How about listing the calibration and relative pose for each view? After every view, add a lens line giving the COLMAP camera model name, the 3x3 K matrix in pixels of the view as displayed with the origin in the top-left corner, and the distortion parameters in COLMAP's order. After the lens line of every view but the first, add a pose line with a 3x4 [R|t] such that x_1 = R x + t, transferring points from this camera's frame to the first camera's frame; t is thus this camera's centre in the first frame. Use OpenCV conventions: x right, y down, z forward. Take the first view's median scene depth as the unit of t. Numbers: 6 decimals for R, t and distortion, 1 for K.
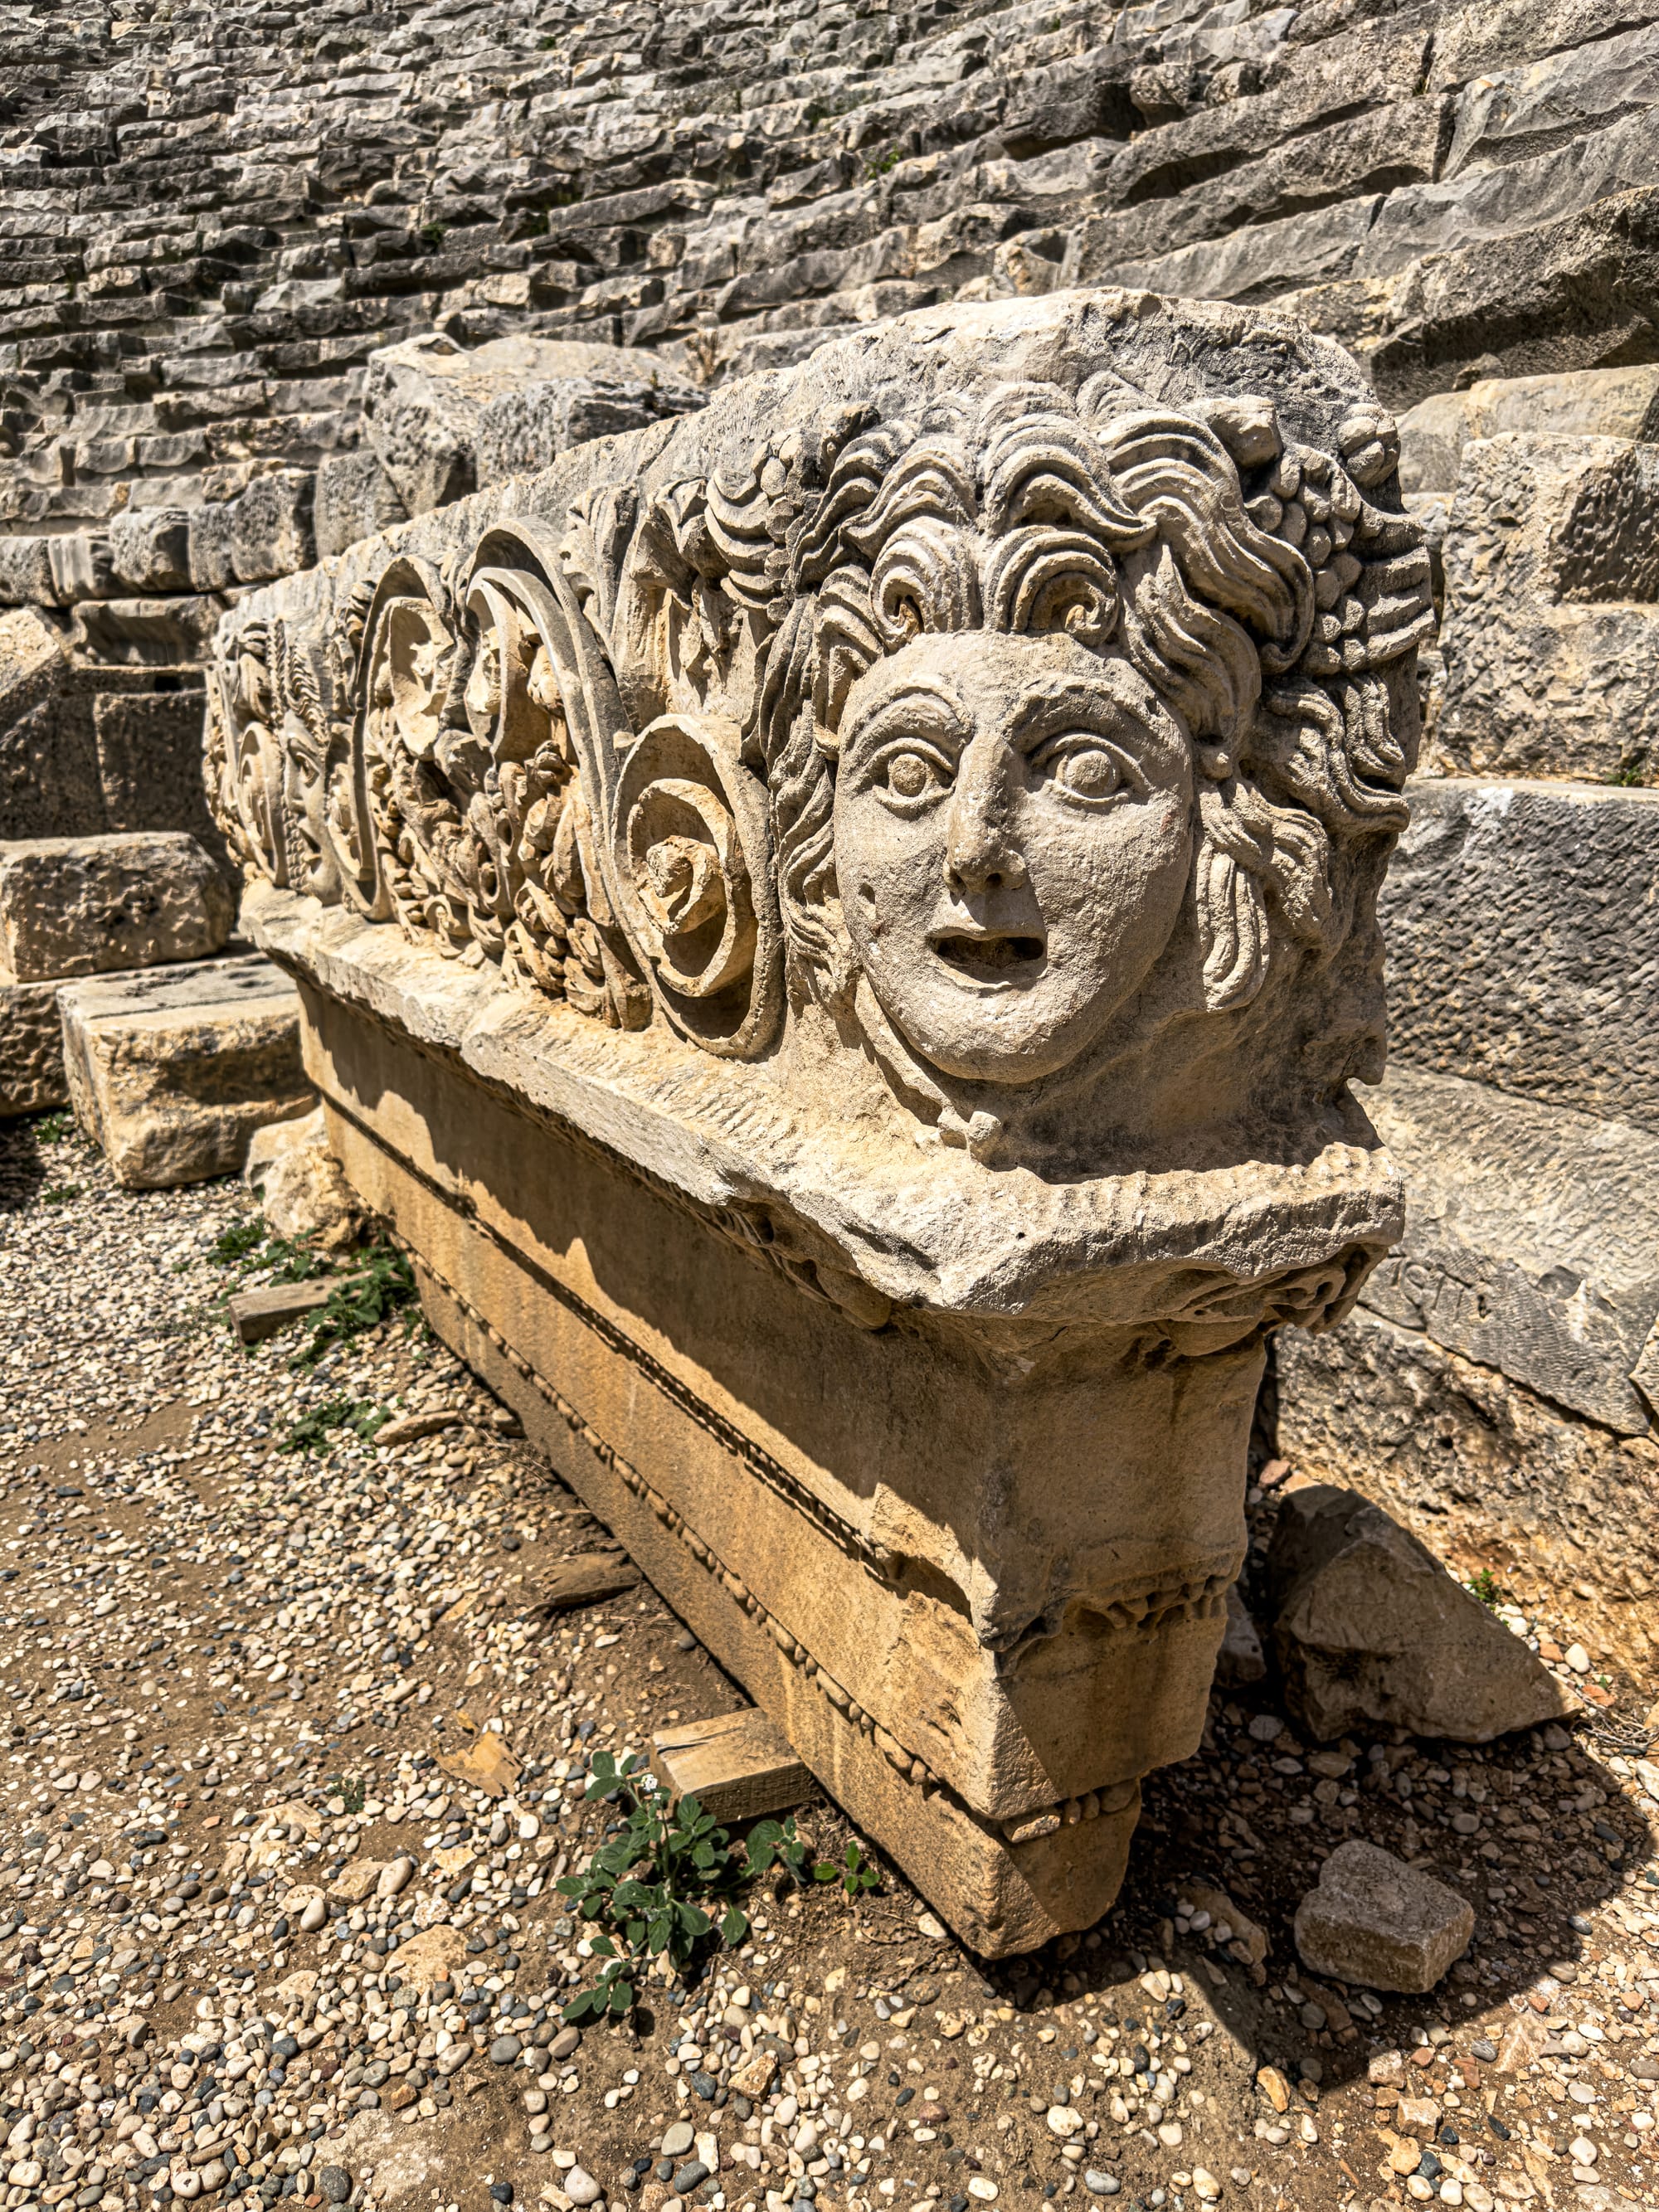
lens RADIAL K [[1645.6, 0, 829.5], [0, 1645.6, 1106.0], [0, 0, 1]] dist [0.006591, -0.025211]
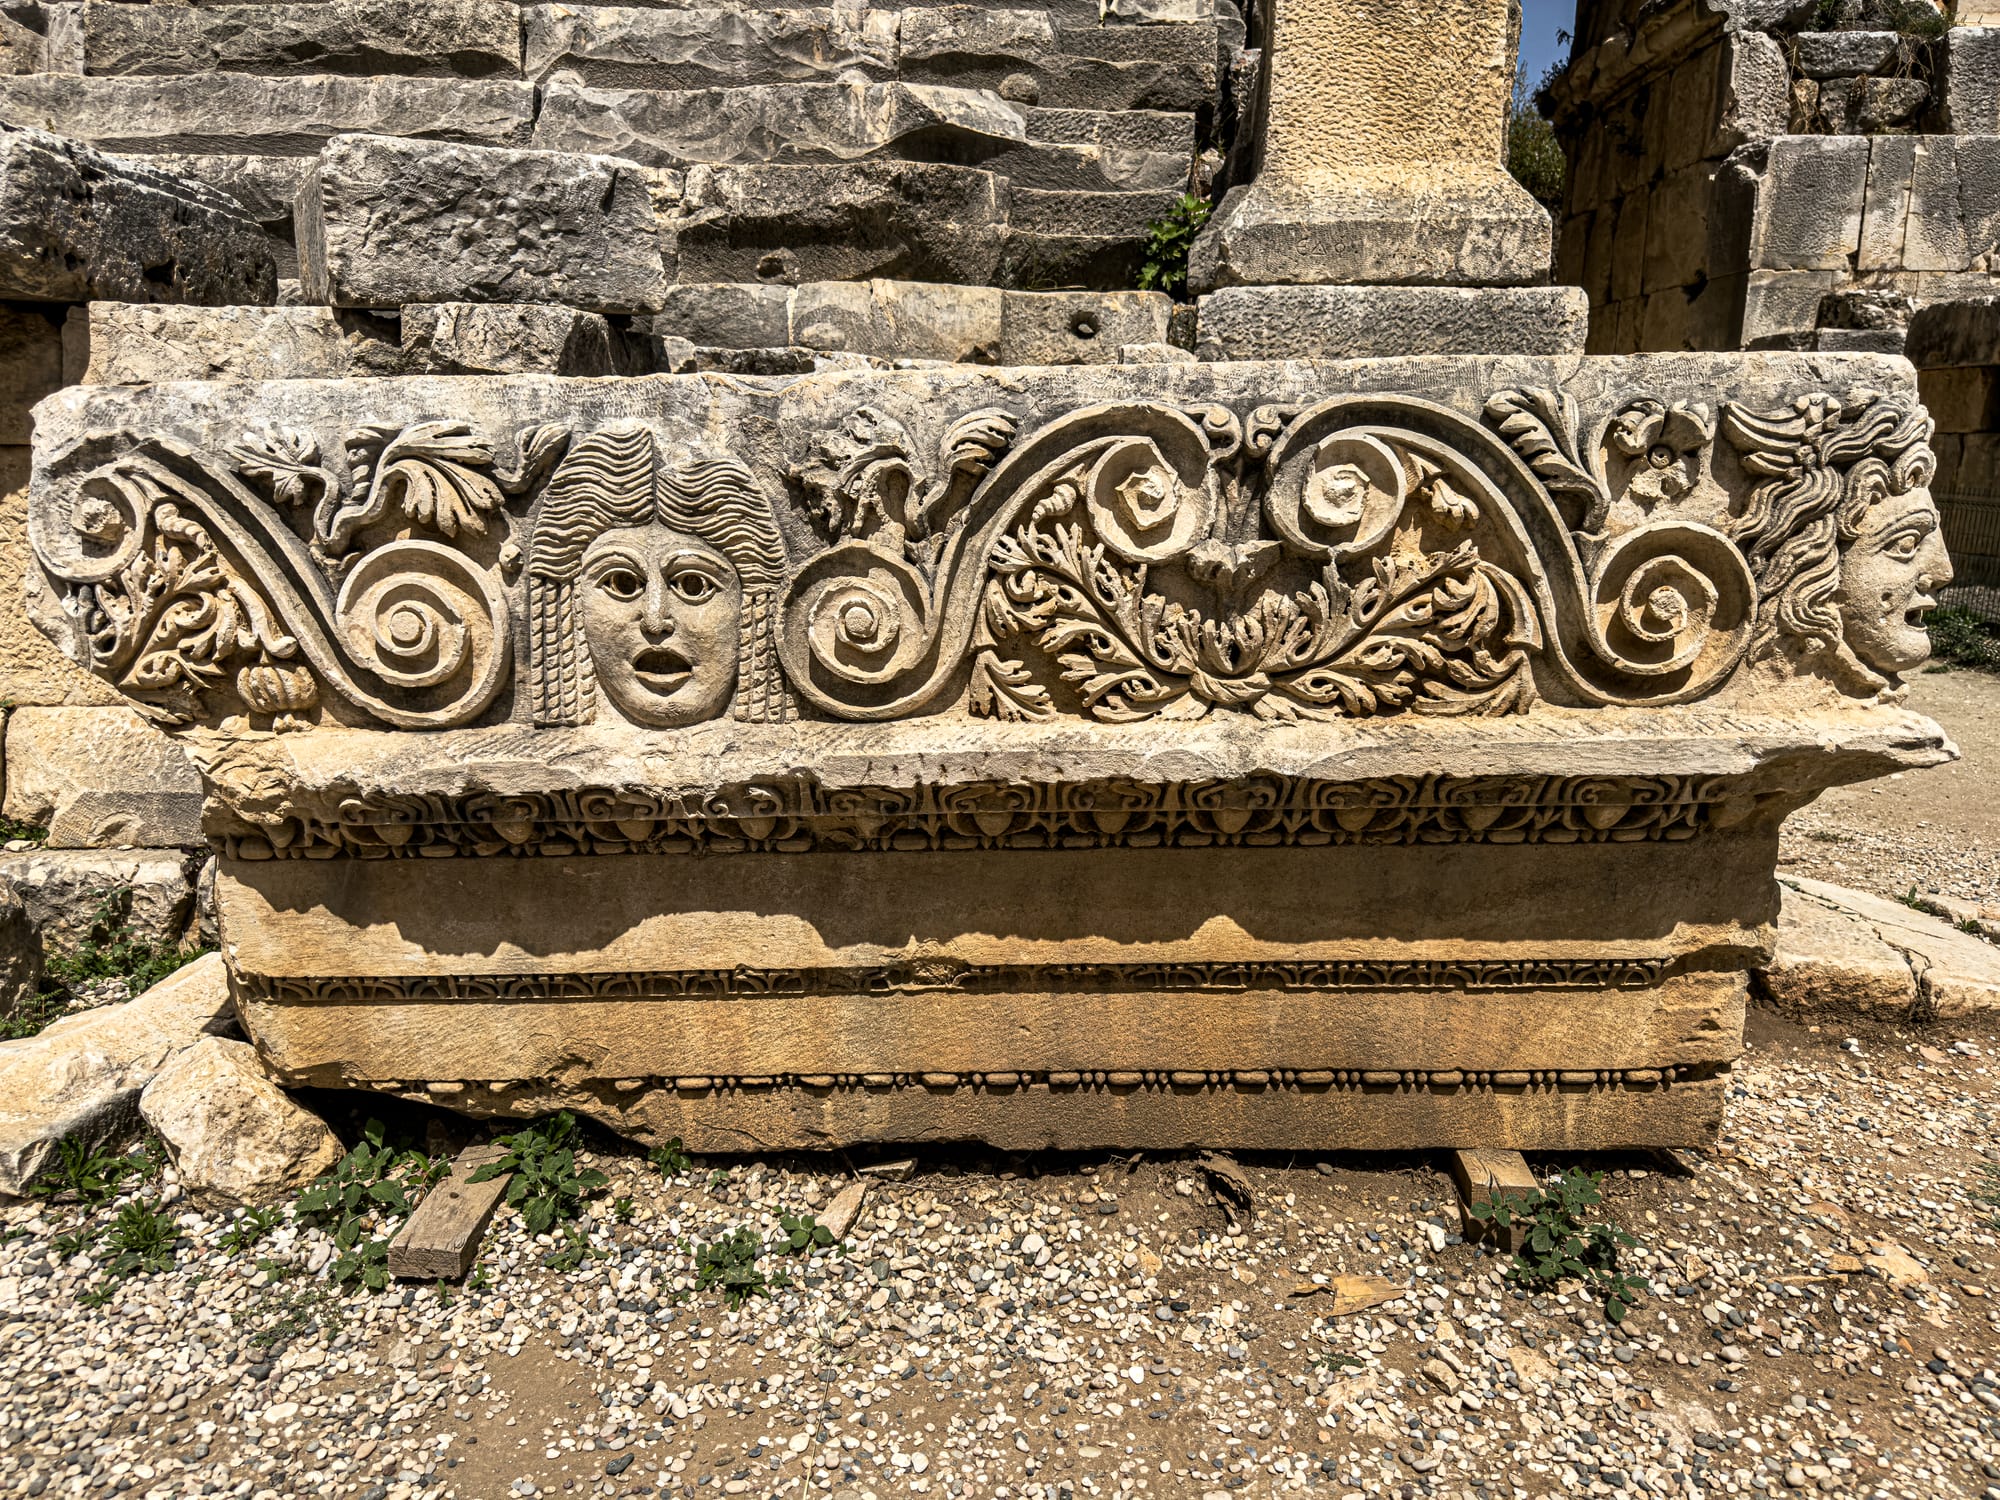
lens RADIAL K [[1487.8, 0, 1000.0], [0, 1487.8, 750.0], [0, 0, 1]] dist [0.006591, -0.025211]
pose [[0.484817, -0.151700, 0.861359, -1.312188], [0.205199, 0.977083, 0.056584, -0.159580], [-0.850203, 0.149317, 0.504836, 0.562992]]
